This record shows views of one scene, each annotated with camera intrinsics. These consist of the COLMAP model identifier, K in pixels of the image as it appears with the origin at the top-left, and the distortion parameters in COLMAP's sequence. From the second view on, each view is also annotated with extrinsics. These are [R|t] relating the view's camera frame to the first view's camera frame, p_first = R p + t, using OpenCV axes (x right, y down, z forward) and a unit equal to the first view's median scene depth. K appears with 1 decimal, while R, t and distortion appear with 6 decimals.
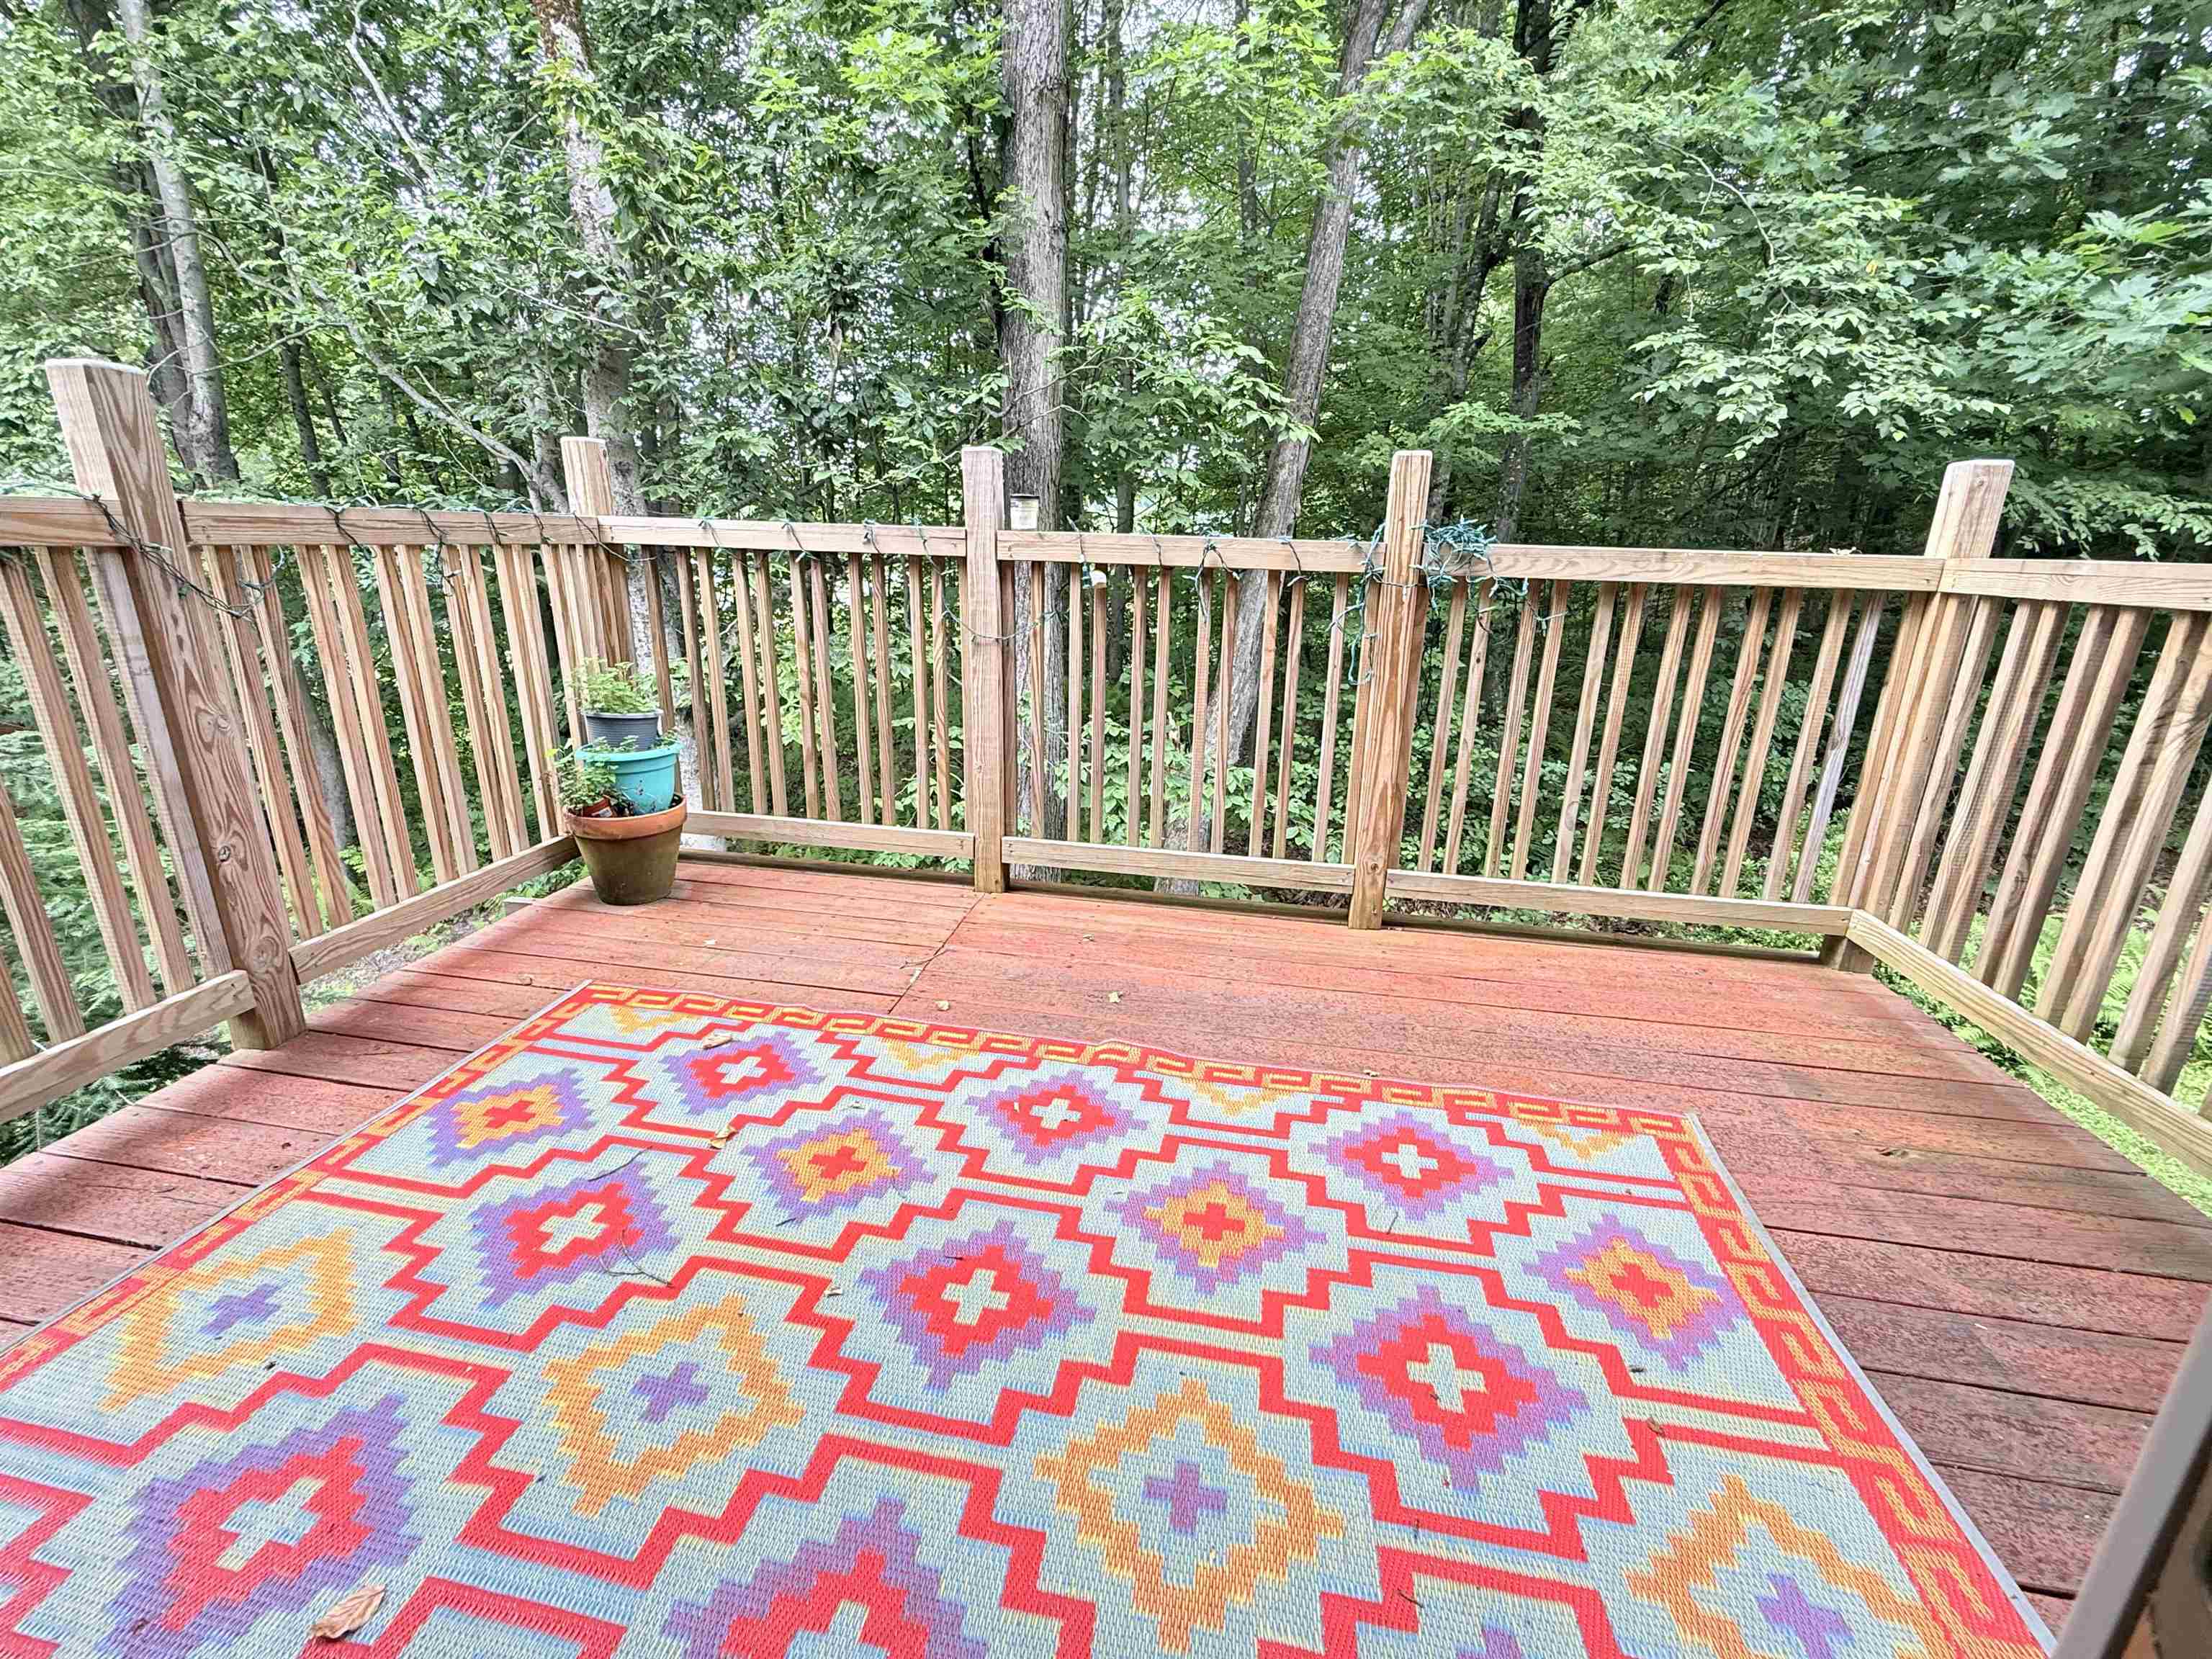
lens RADIAL K [[941.8, 0, 1106.0], [0, 941.8, 829.5], [0, 0, 1]] dist [0.000337, 0.000023]
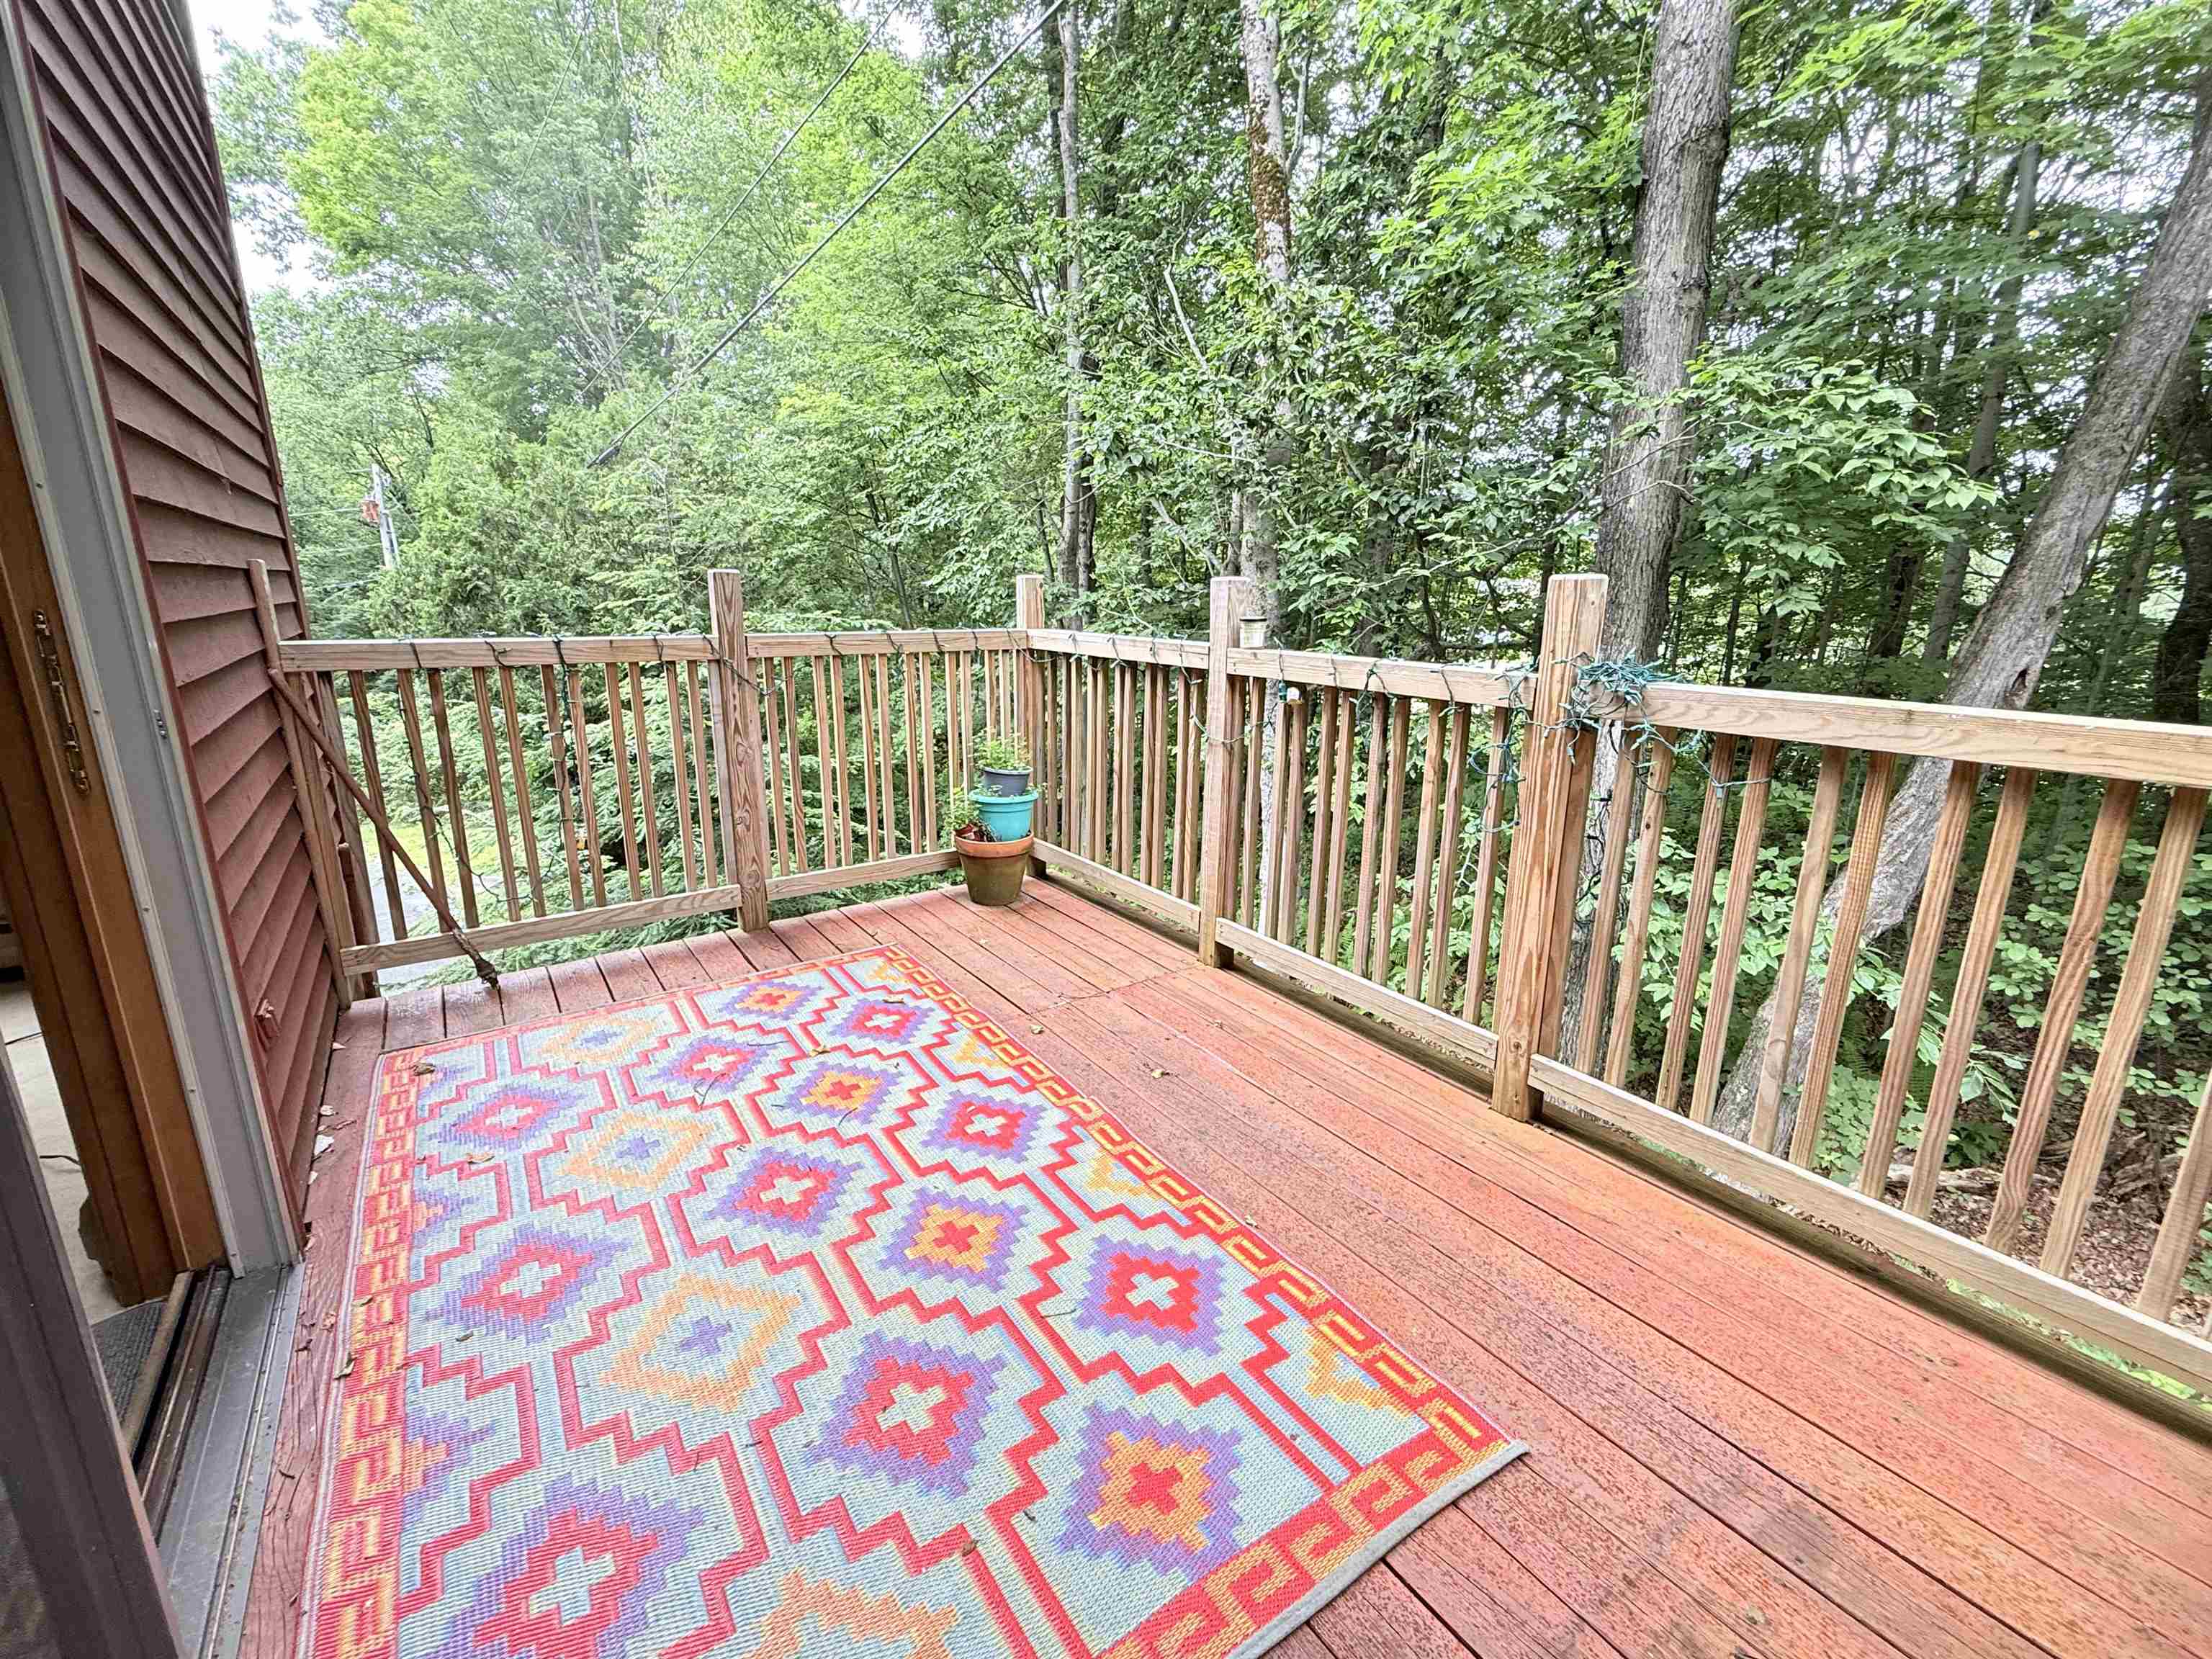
lens RADIAL K [[941.8, 0, 1106.0], [0, 941.8, 829.5], [0, 0, 1]] dist [0.000337, 0.000023]
pose [[0.702961, 0.157370, -0.693599, 0.591712], [-0.201137, 0.979391, 0.018362, -0.093980], [0.682195, 0.126600, 0.720127, 0.108906]]
